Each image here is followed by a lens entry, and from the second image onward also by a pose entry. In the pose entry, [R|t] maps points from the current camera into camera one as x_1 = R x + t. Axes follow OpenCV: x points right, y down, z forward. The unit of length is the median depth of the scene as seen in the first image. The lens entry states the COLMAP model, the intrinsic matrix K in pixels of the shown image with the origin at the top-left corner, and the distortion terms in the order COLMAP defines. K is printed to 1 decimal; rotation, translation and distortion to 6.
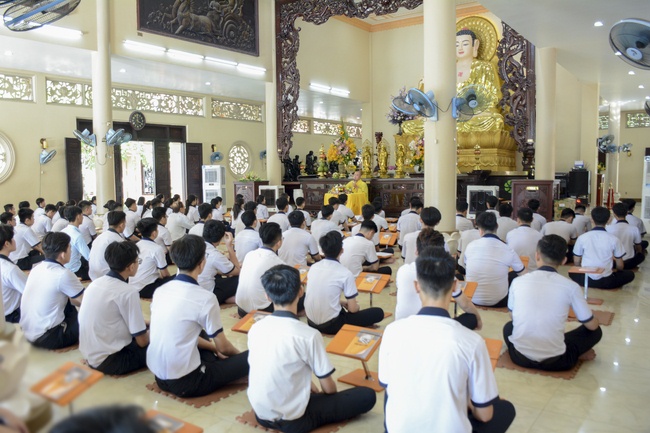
lens RADIAL K [[548.1, 0, 294.2], [0, 548.1, 217.7], [0, 0, 1]] dist [-0.119148, 0.011327]
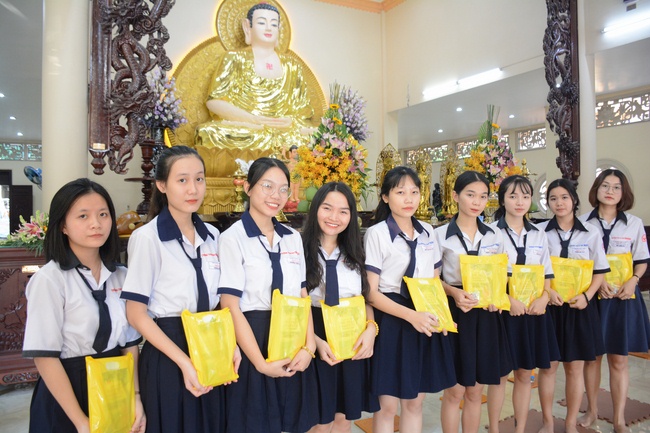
lens RADIAL K [[505.0, 0, 325.0], [0, 505.0, 216.5], [0, 0, 1]] dist [-0.150716, 0.069850]
pose [[0.399338, 0.002358, 0.916801, -0.244177], [0.074110, 0.996641, -0.034843, -0.062114], [-0.913804, 0.081858, 0.397822, 0.774901]]
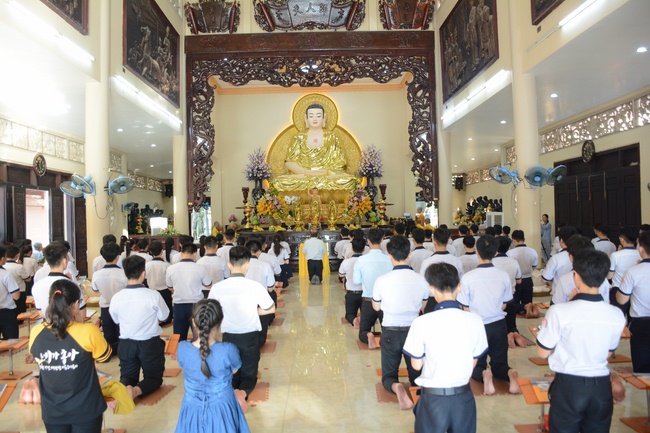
lens RADIAL K [[510.9, 0, 325.0], [0, 510.9, 216.5], [0, 0, 1]] dist [-0.150607, 0.113344]
pose [[0.776239, -0.001898, 0.630436, -0.420534], [0.062800, 0.995255, -0.074328, -0.016946], [-0.627303, 0.097287, 0.772674, 0.145158]]
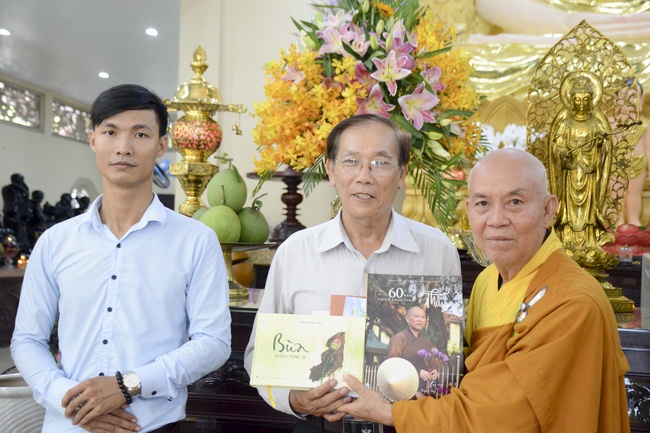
lens RADIAL K [[968.8, 0, 325.0], [0, 968.8, 216.5], [0, 0, 1]] dist [0.274598, 0.013341]
pose [[0.894378, 0.048102, 0.444717, -0.028819], [0.000663, 0.994057, -0.108855, -0.059741], [-0.447311, 0.097653, 0.889032, 0.711442]]
